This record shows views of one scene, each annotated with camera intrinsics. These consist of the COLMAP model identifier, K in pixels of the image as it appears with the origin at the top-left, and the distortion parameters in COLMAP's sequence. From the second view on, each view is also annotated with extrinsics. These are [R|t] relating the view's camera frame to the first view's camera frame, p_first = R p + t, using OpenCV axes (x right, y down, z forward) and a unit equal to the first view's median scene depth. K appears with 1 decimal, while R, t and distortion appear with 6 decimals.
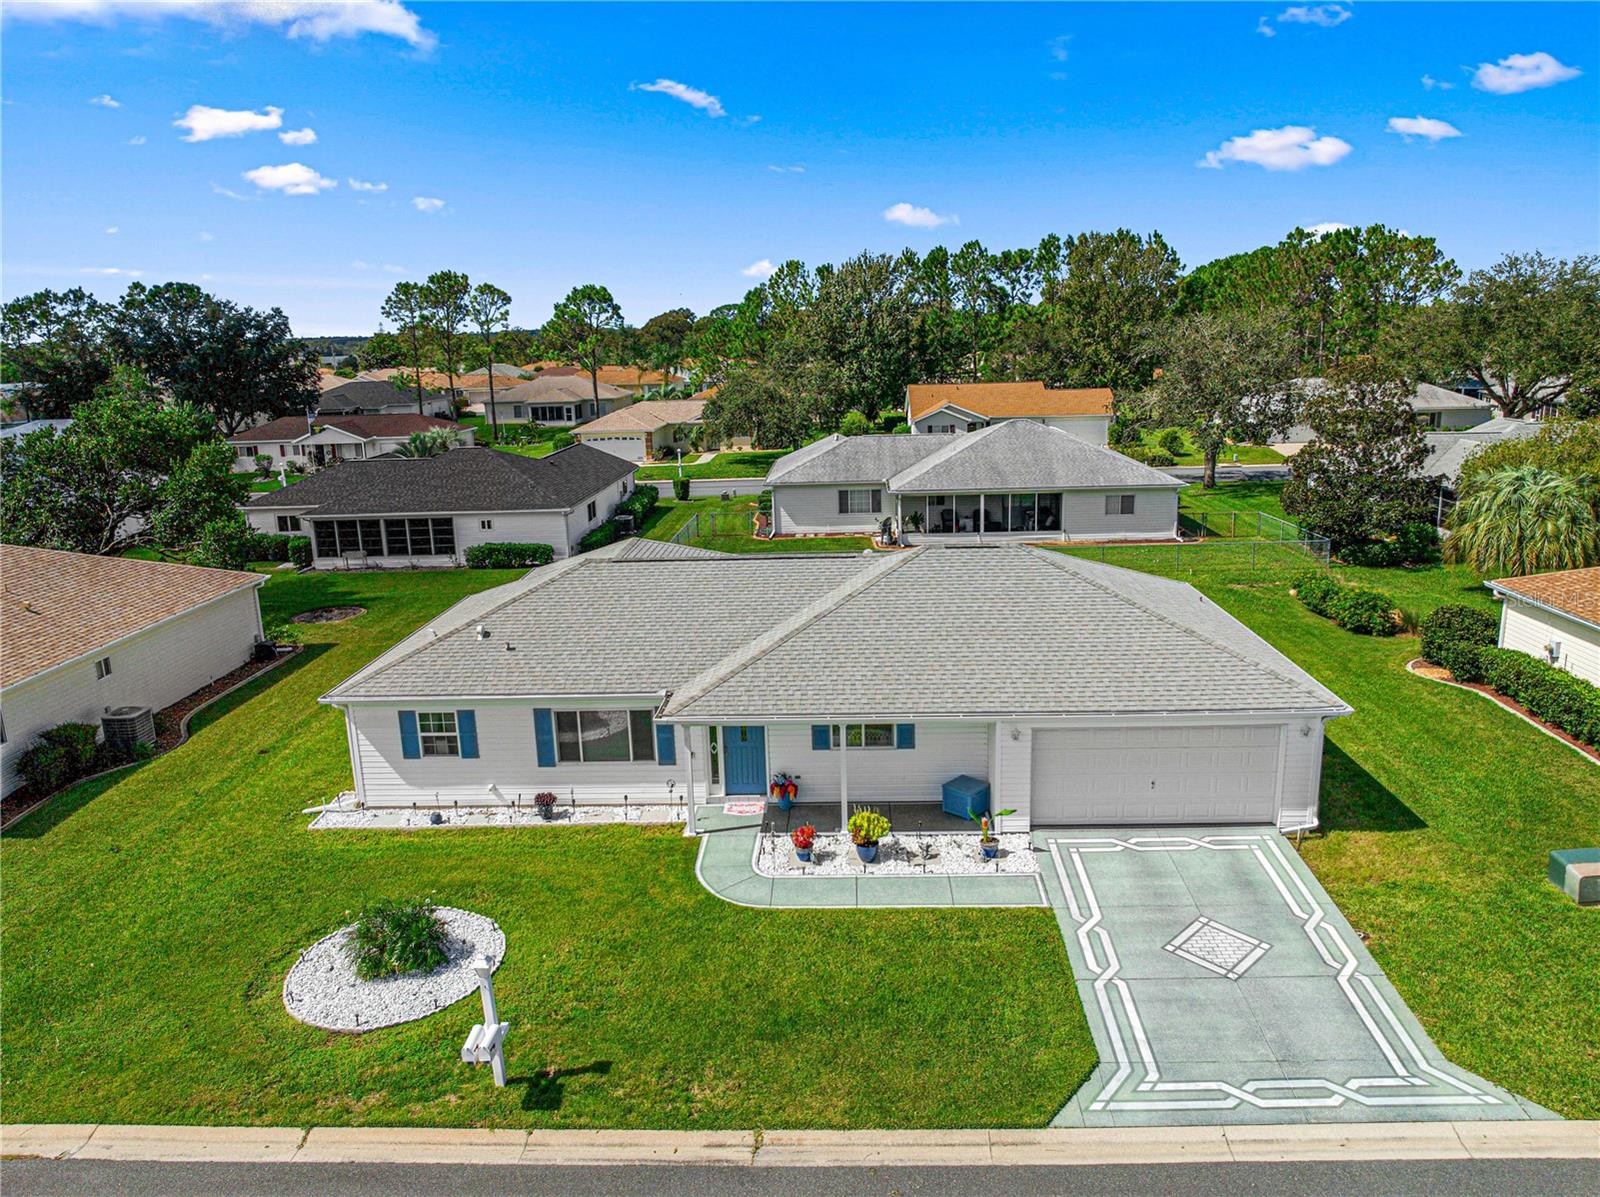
lens RADIAL K [[1125.3, 0, 800.0], [0, 1125.3, 598.5], [0, 0, 1]] dist [-0.036408, -0.004072]
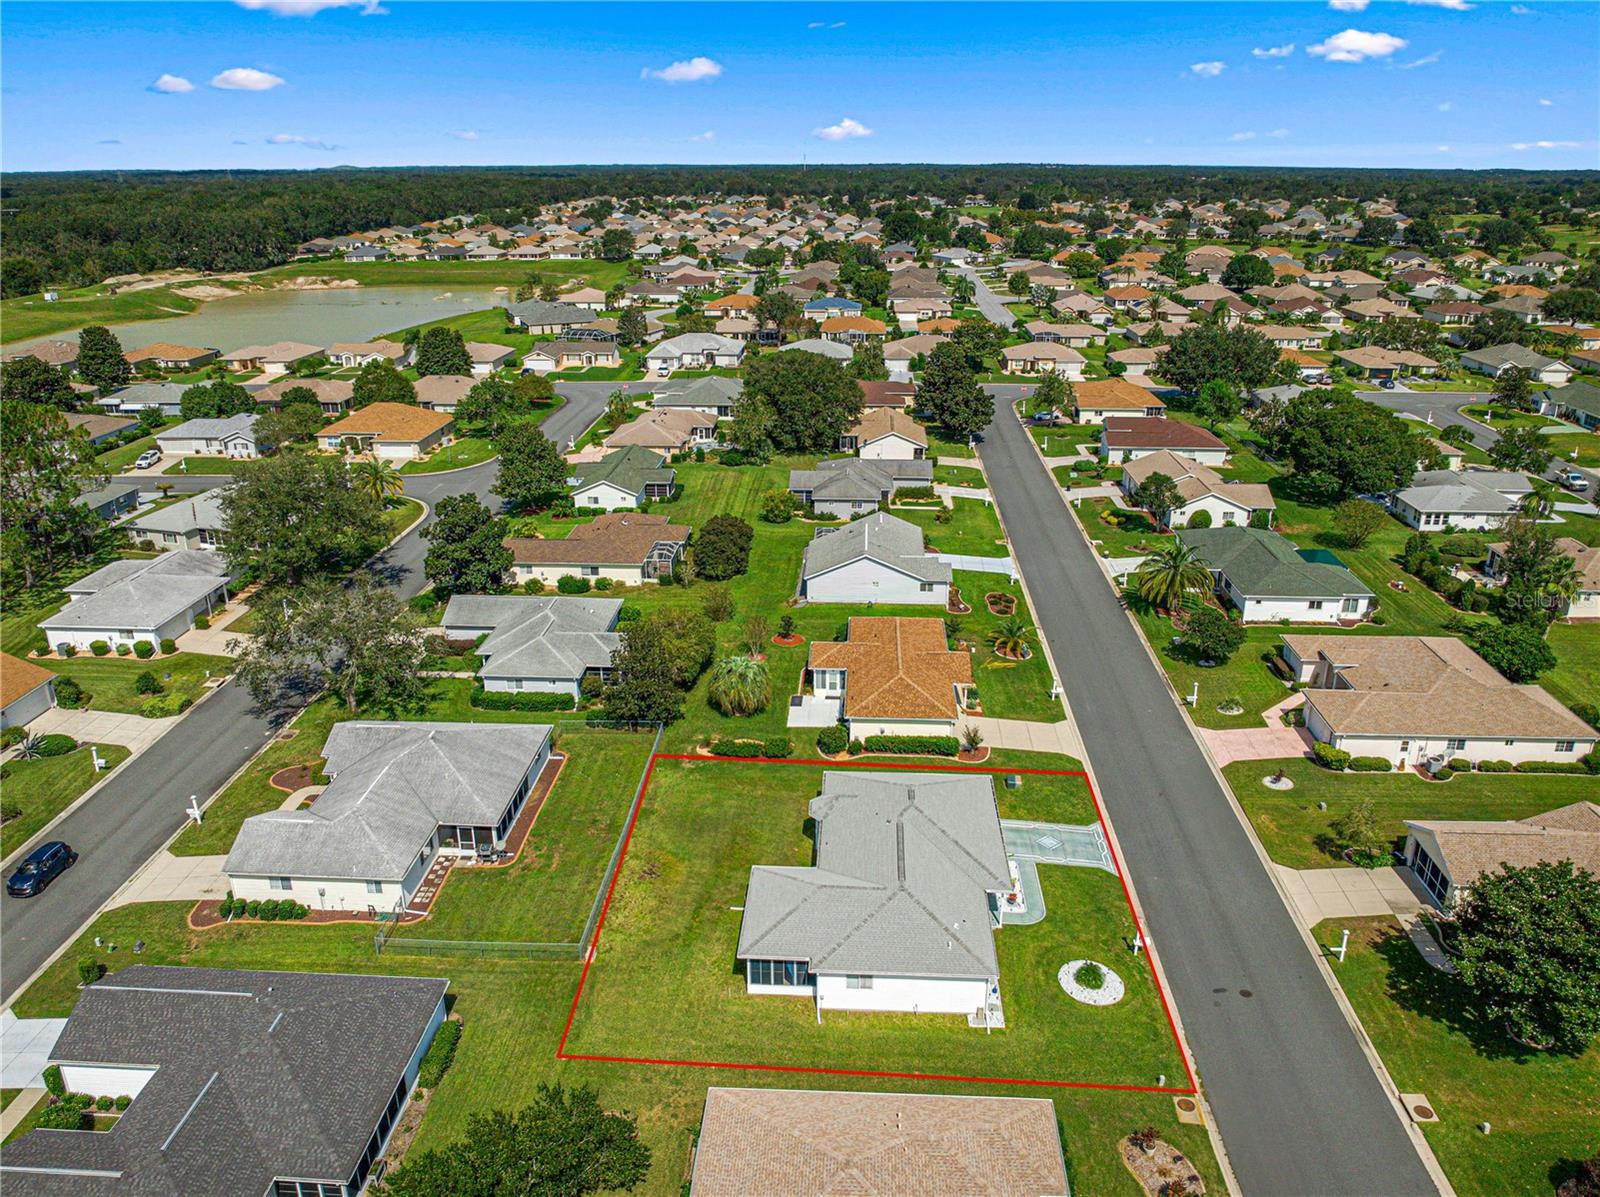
lens RADIAL K [[1183.7, 0, 800.0], [0, 1183.7, 598.5], [0, 0, 1]] dist [-0.028184, -0.006472]
pose [[0.016387, -0.324120, 0.945874, -2.721306], [0.237139, 0.920269, 0.311238, -1.636754], [-0.971338, 0.219203, 0.091942, 1.071212]]
